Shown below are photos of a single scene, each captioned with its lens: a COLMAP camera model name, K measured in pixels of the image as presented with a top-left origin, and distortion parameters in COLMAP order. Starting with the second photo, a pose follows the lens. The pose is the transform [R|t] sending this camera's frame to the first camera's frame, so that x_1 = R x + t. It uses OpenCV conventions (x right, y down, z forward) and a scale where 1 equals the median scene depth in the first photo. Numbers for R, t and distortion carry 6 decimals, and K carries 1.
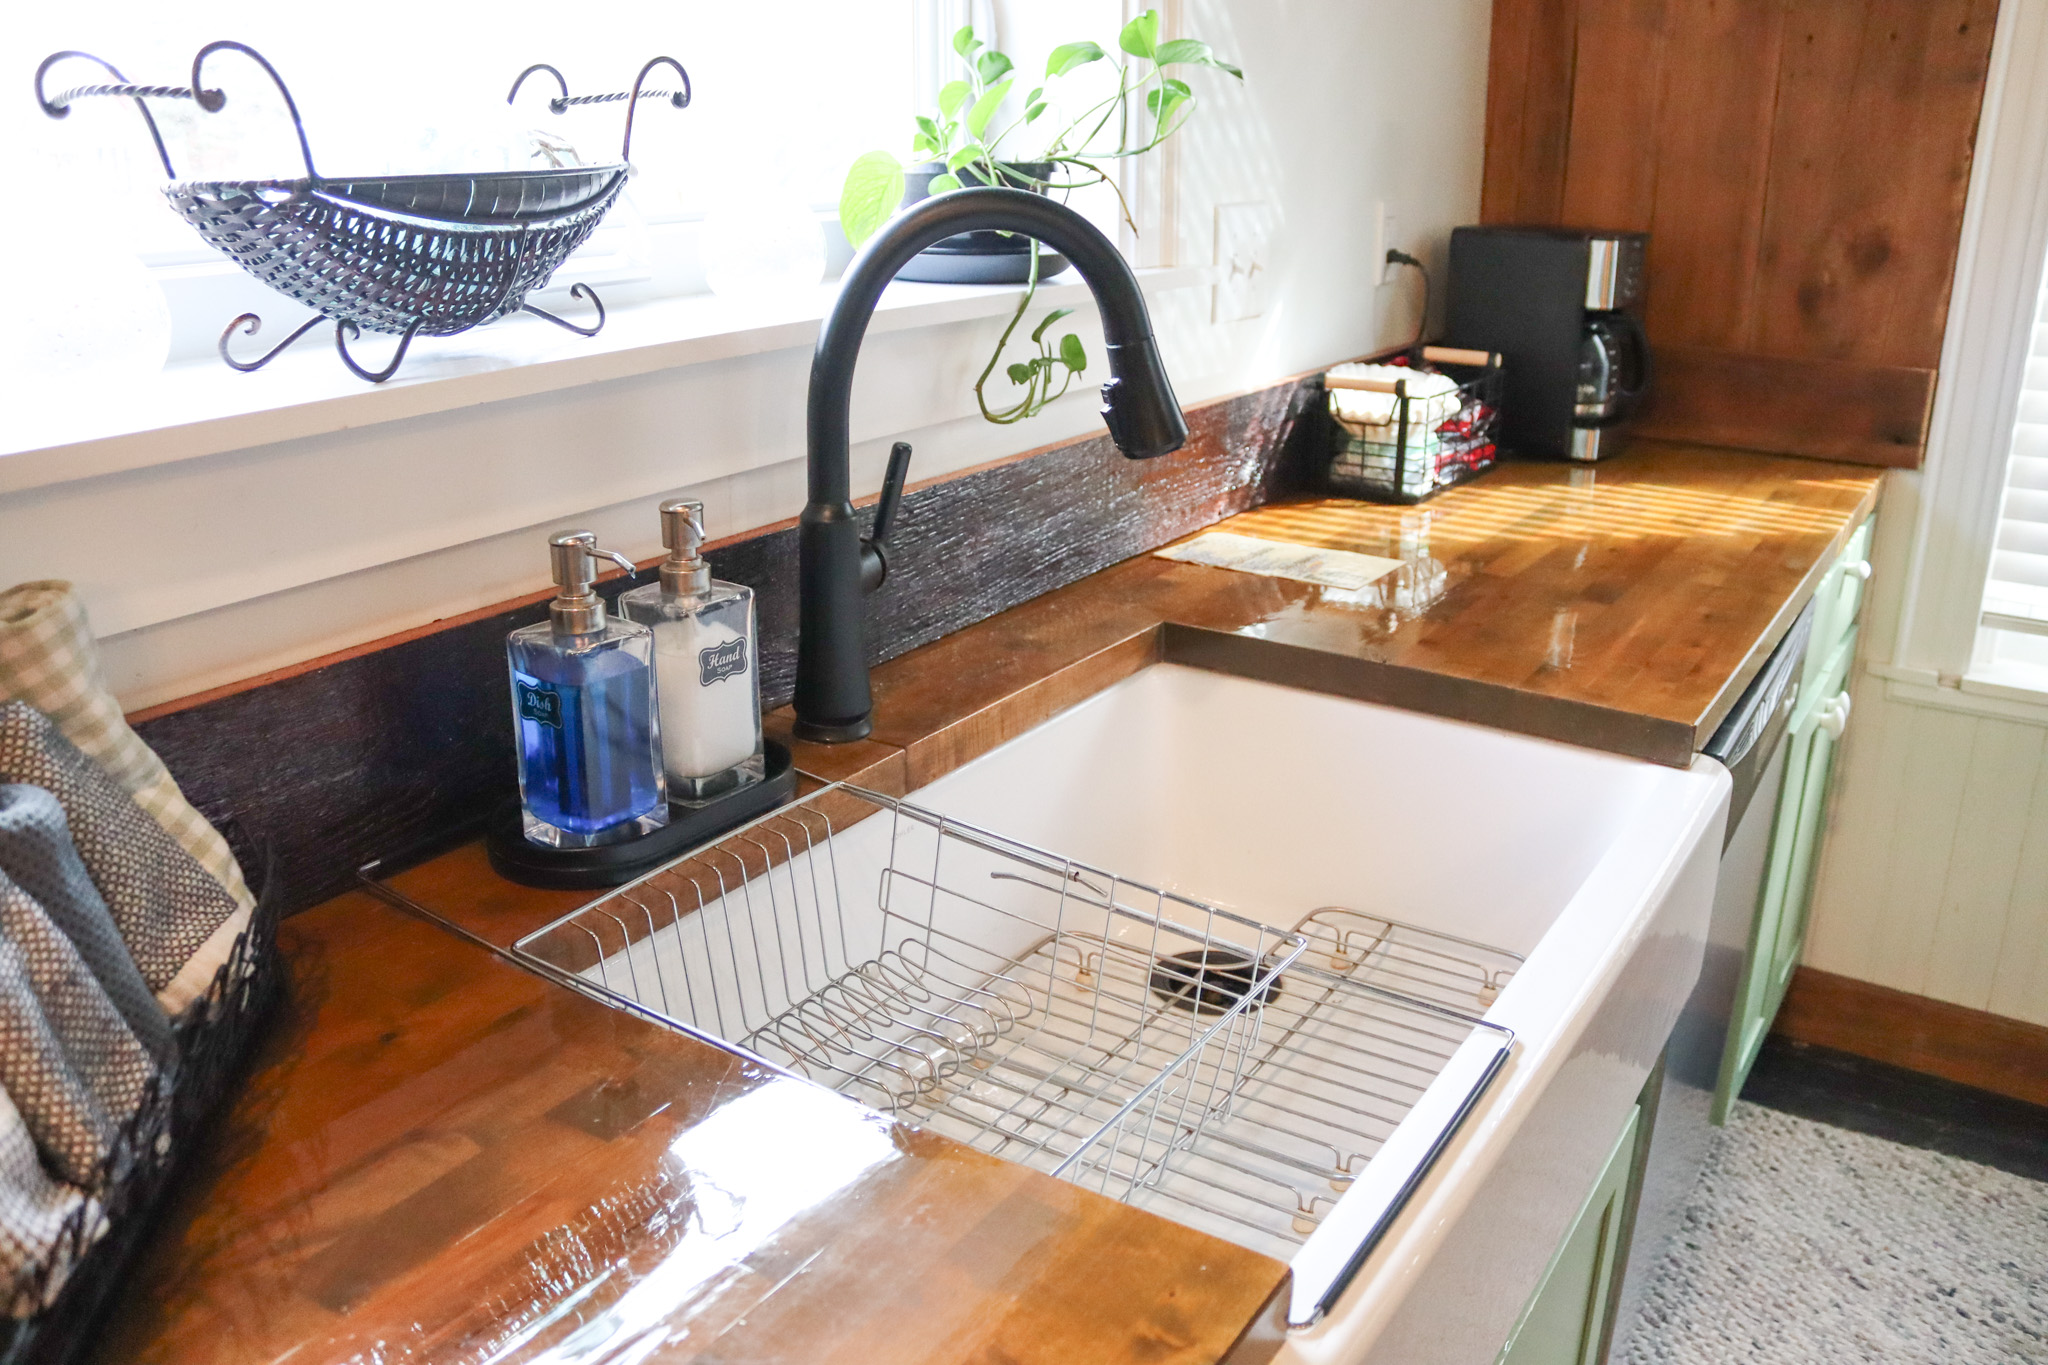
lens RADIAL K [[1718.5, 0, 1028.2], [0, 1718.5, 761.6], [0, 0, 1]] dist [-0.121694, 0.068640]
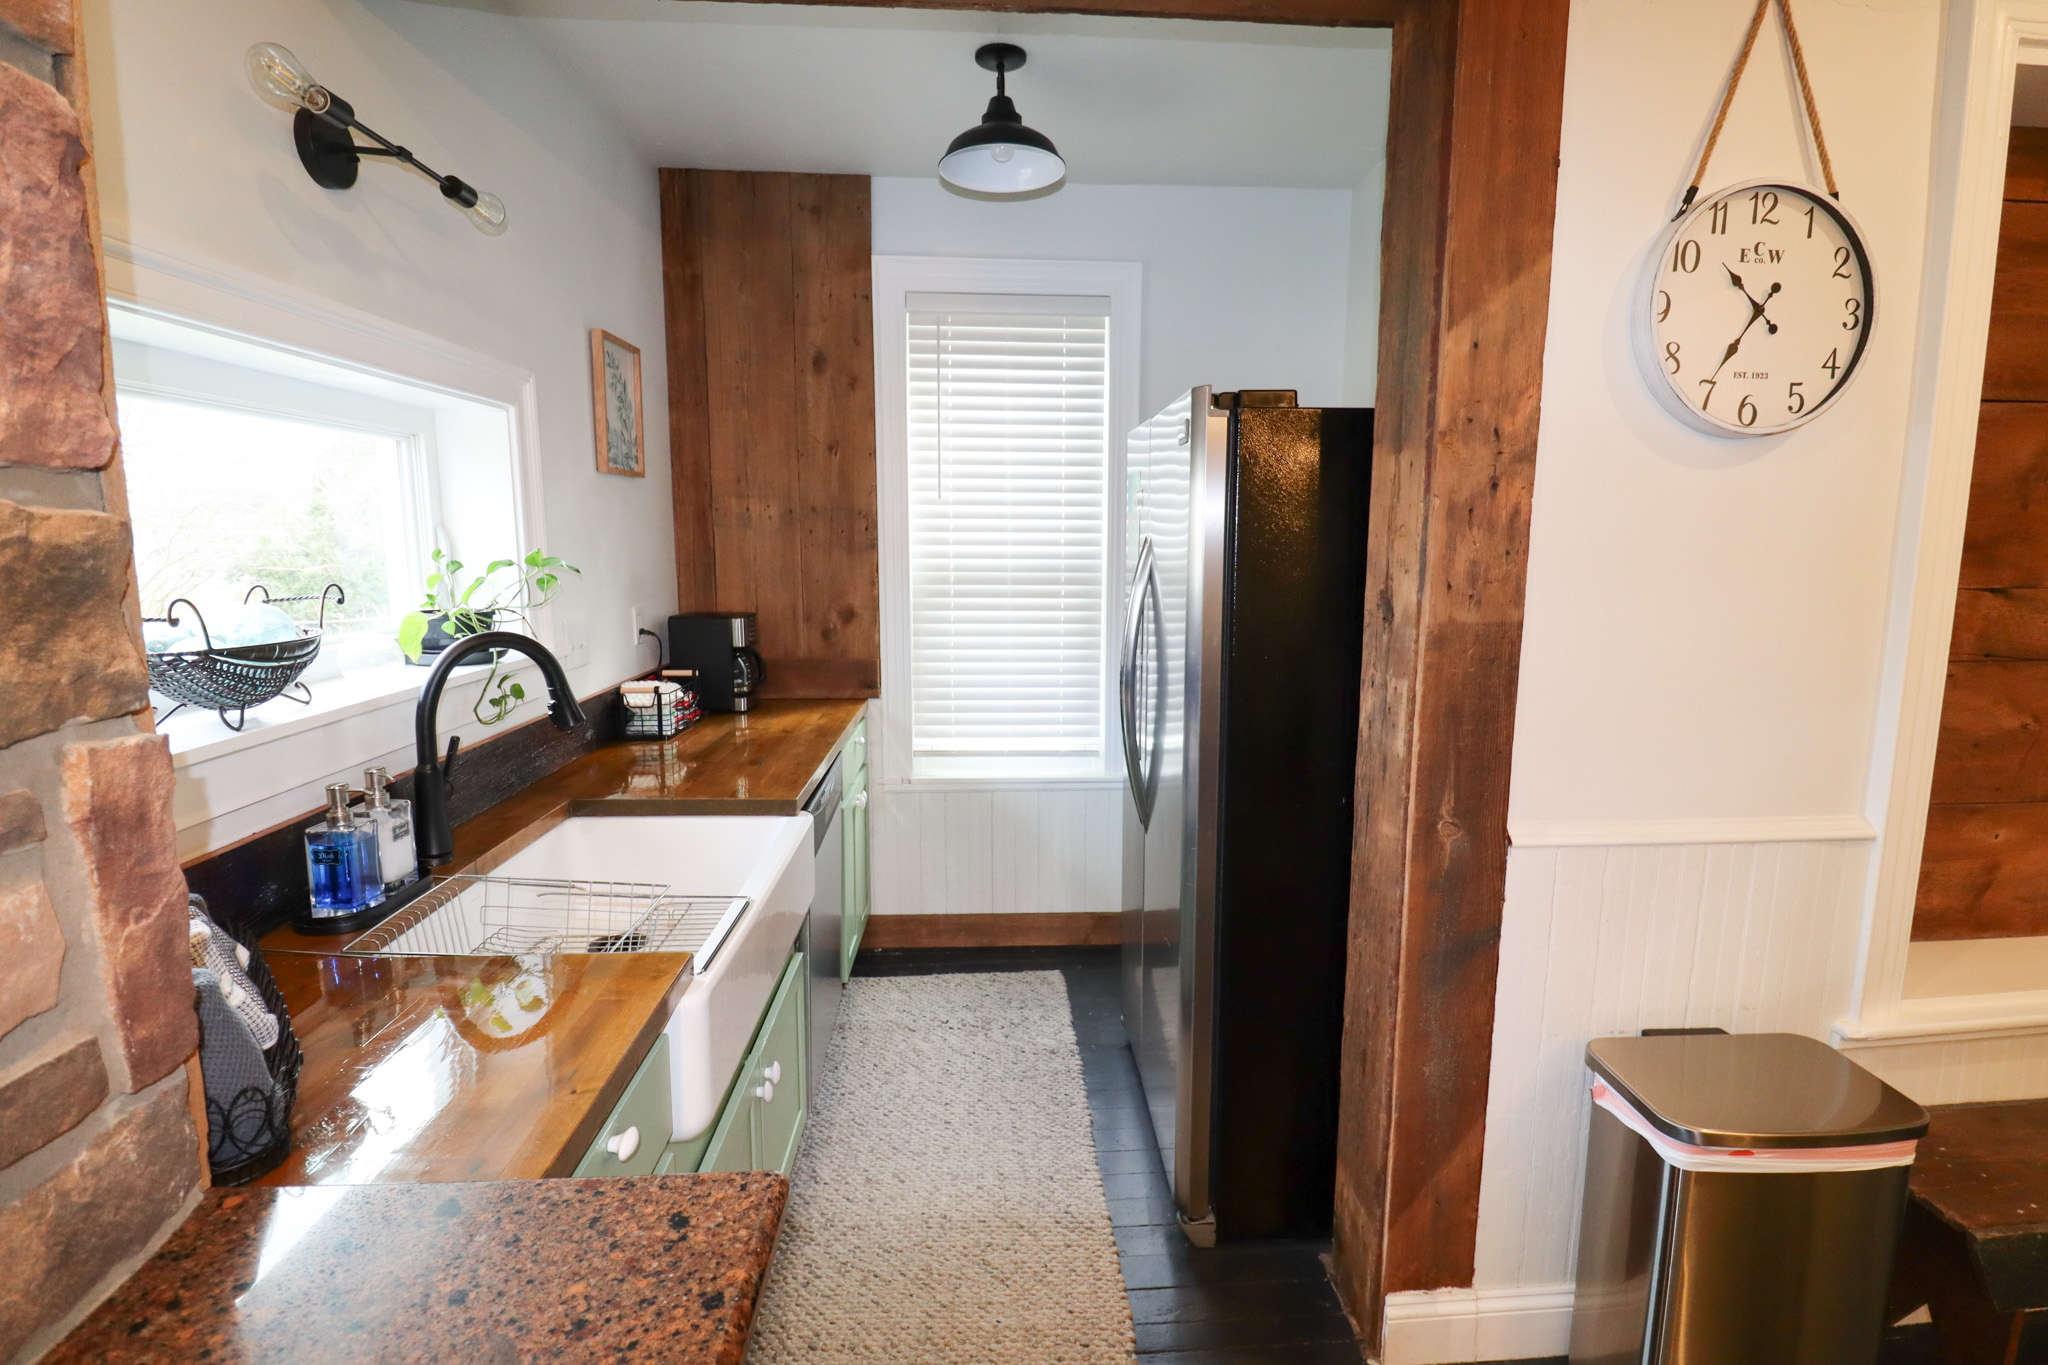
lens RADIAL K [[956.8, 0, 1025.7], [0, 956.8, 643.2], [0, 0, 1]] dist [0.001782, -0.010814]
pose [[0.818503, -0.068755, 0.570373, -0.138410], [0.208843, 0.960500, -0.183913, 0.079455], [-0.535198, 0.269652, 0.800532, -0.414945]]
